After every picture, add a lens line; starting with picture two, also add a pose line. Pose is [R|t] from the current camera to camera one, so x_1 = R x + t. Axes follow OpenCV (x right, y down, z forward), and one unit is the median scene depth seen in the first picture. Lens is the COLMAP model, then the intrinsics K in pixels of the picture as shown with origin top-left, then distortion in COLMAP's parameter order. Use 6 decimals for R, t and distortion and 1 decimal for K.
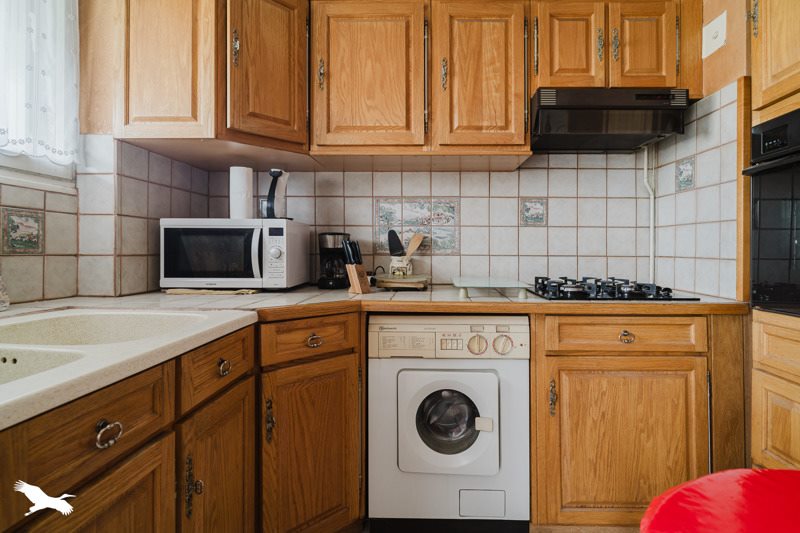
lens RADIAL K [[420.1, 0, 421.9], [0, 420.1, 251.3], [0, 0, 1]] dist [-0.001514, 0.000668]
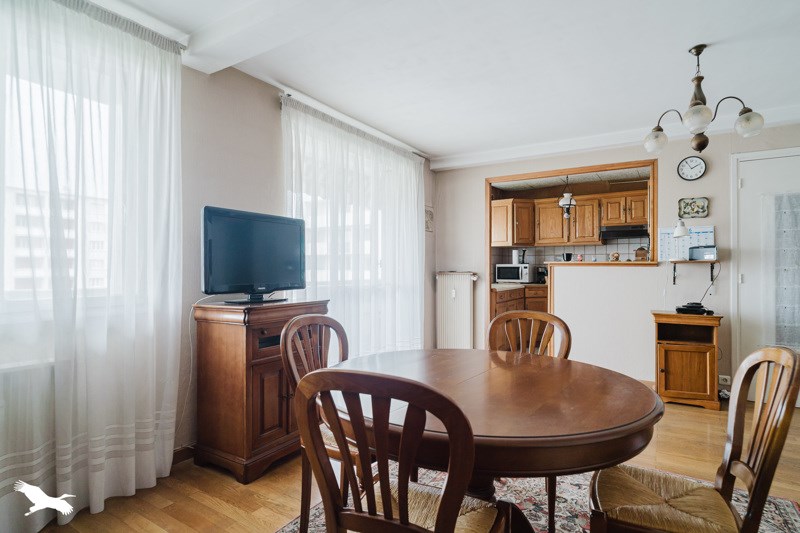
lens RADIAL K [[420.1, 0, 412.8], [0, 420.1, 269.7], [0, 0, 1]] dist [-0.001514, 0.000668]
pose [[0.868990, -0.000526, -0.494829, 0.618963], [0.003633, 0.999979, 0.005316, -0.050019], [0.494816, -0.006418, 0.868974, -2.687349]]
